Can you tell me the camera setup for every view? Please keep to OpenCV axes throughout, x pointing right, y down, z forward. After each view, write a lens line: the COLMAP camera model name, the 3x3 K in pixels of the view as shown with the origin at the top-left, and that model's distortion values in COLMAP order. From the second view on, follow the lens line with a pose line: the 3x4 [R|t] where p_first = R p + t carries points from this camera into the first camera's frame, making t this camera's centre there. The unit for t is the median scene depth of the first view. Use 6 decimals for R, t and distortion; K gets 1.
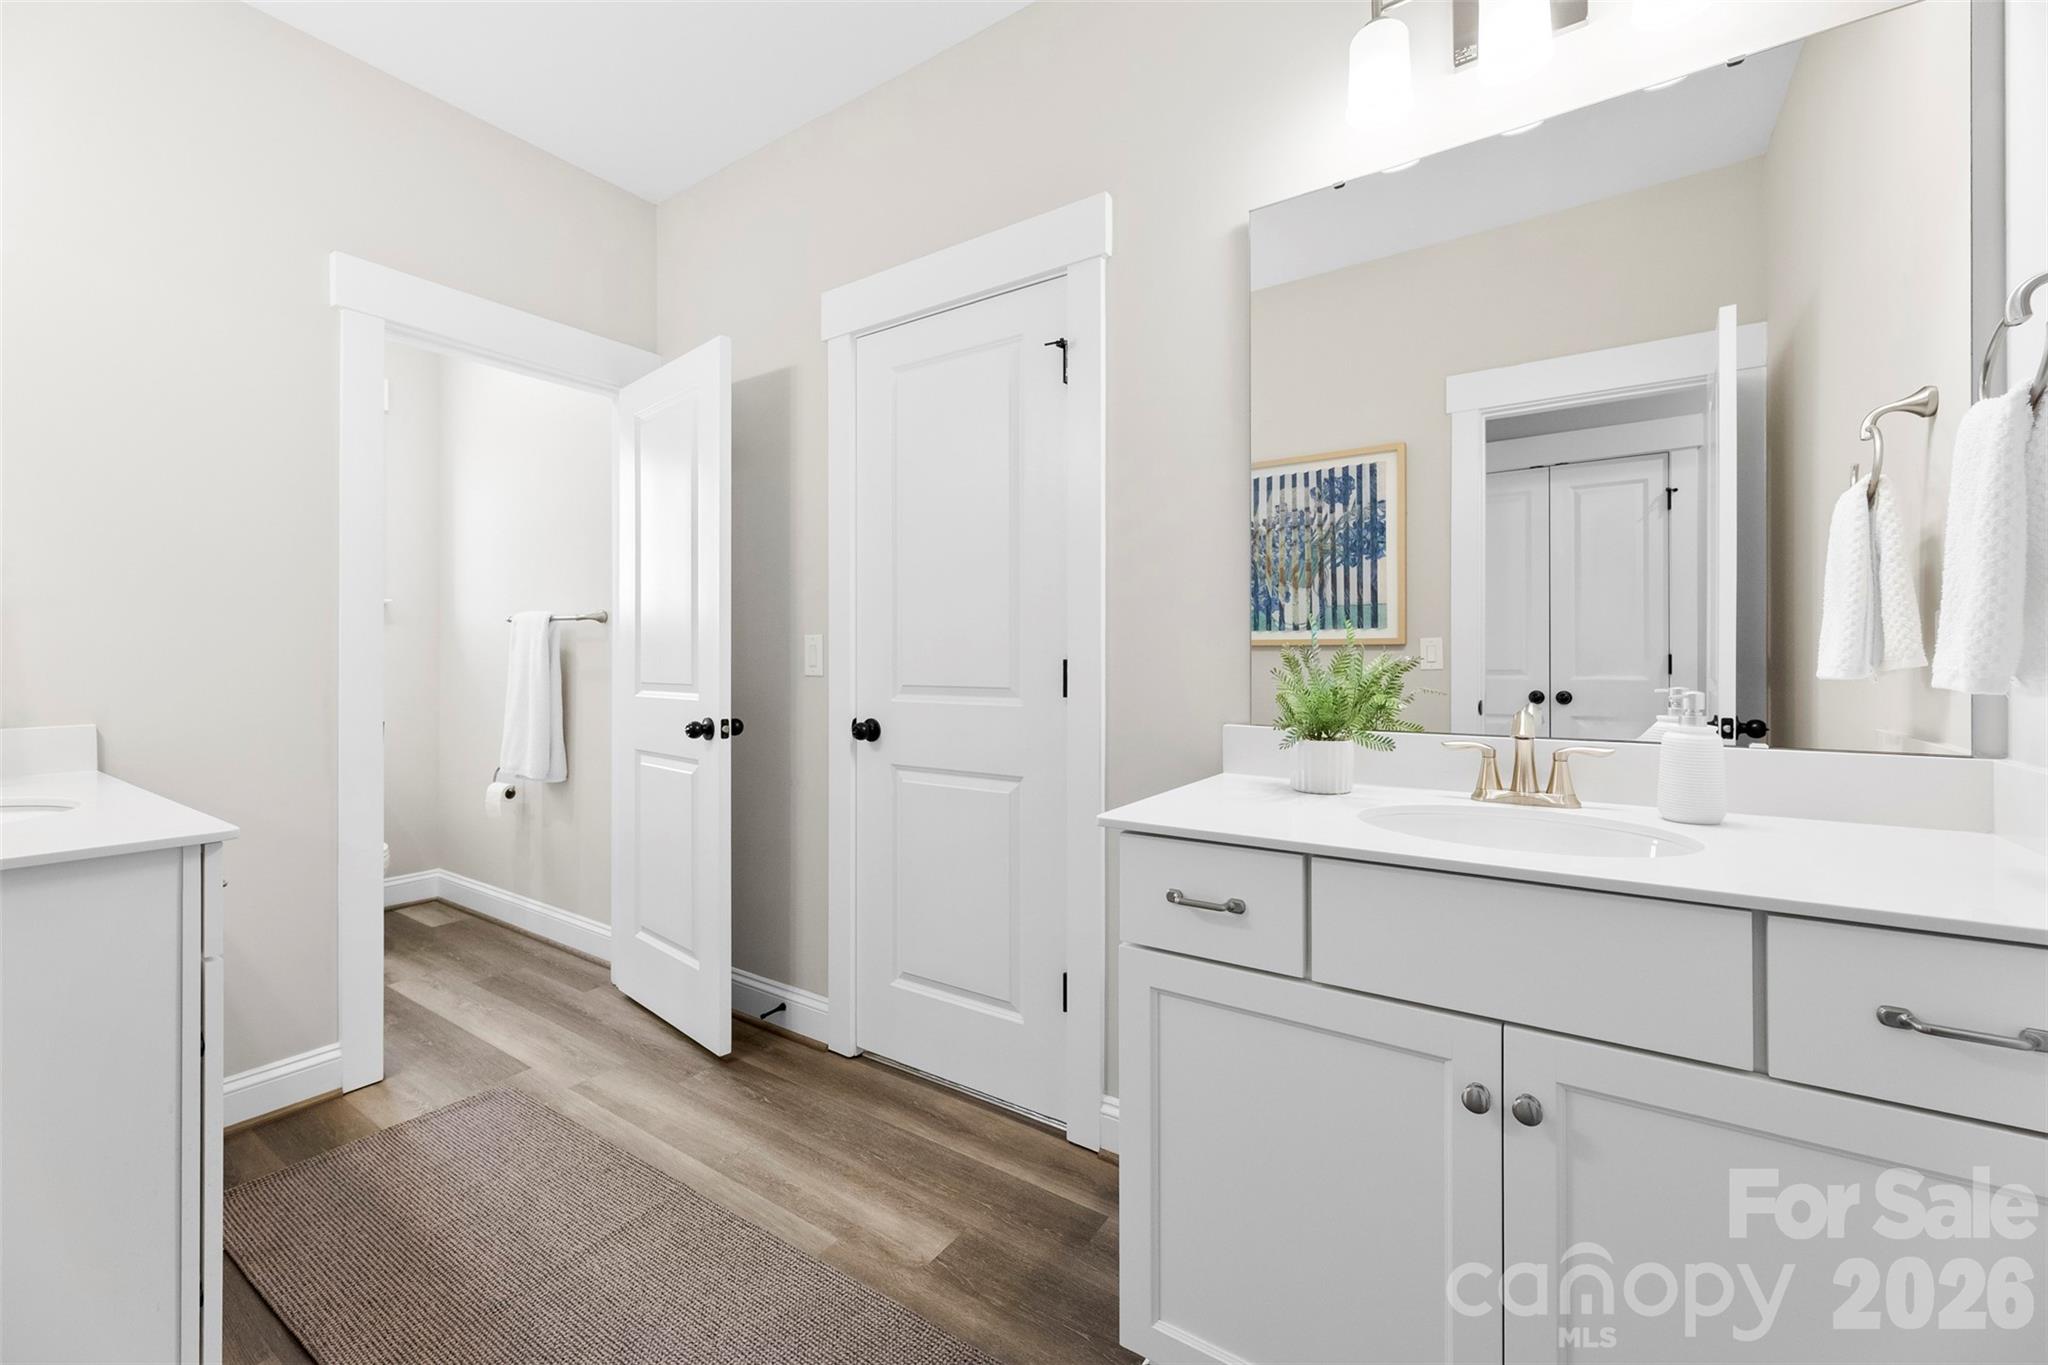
lens RADIAL K [[836.0, 0, 1015.4], [0, 836.0, 654.2], [0, 0, 1]] dist [-0.000521, 0.000079]
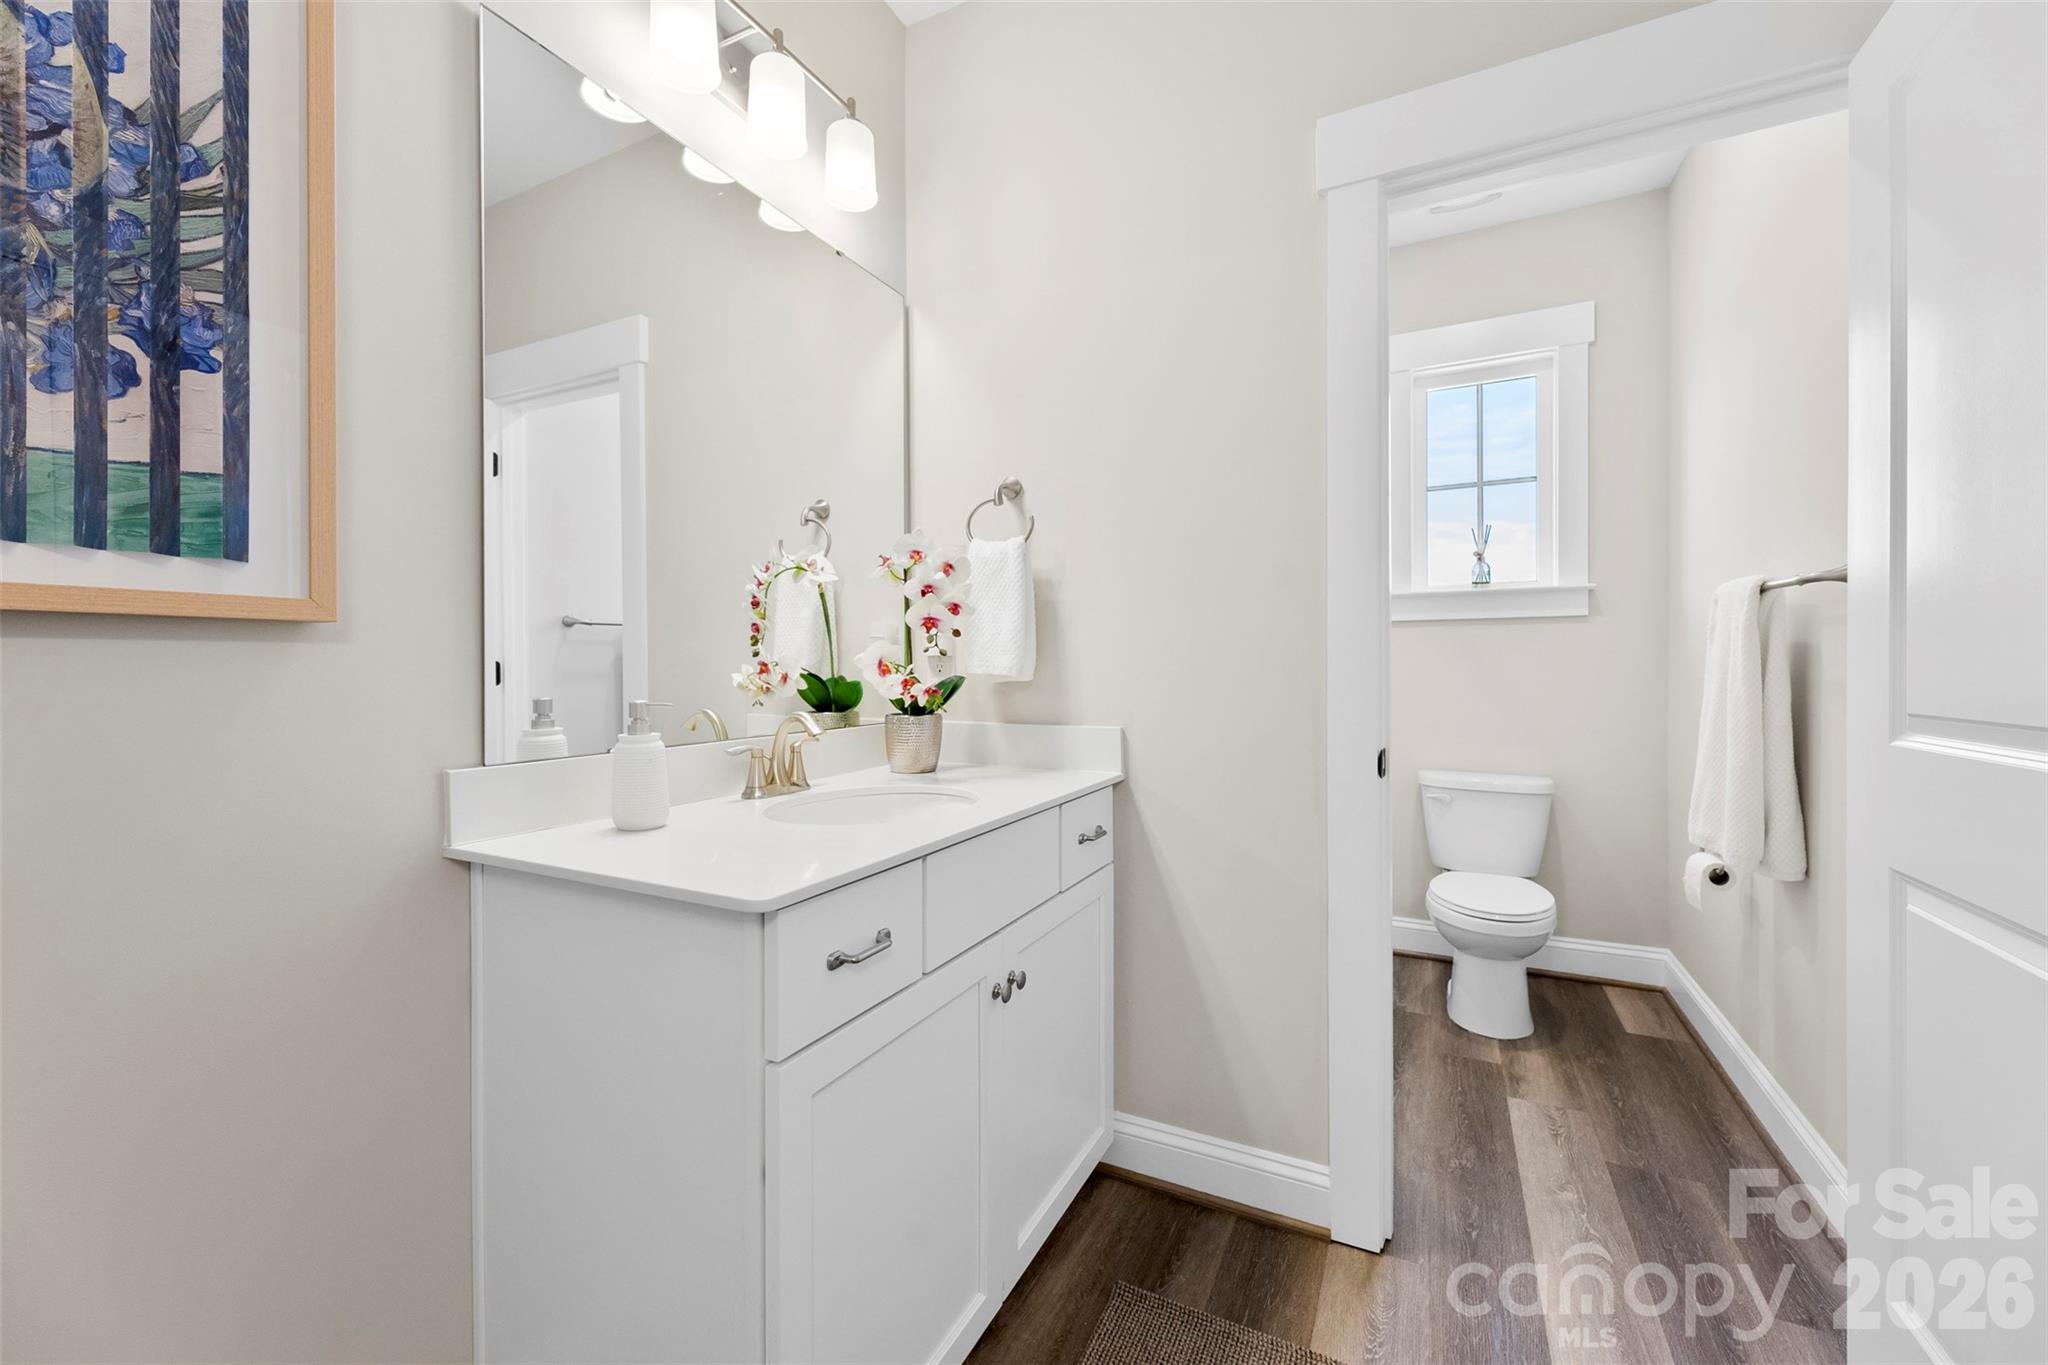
lens RADIAL K [[836.0, 0, 1015.4], [0, 836.0, 654.2], [0, 0, 1]] dist [-0.000521, 0.000079]
pose [[0.143178, 0.000508, -0.989697, -0.072203], [0.004639, 0.999989, 0.001184, -0.000708], [0.989686, -0.004761, 0.143174, 0.427872]]
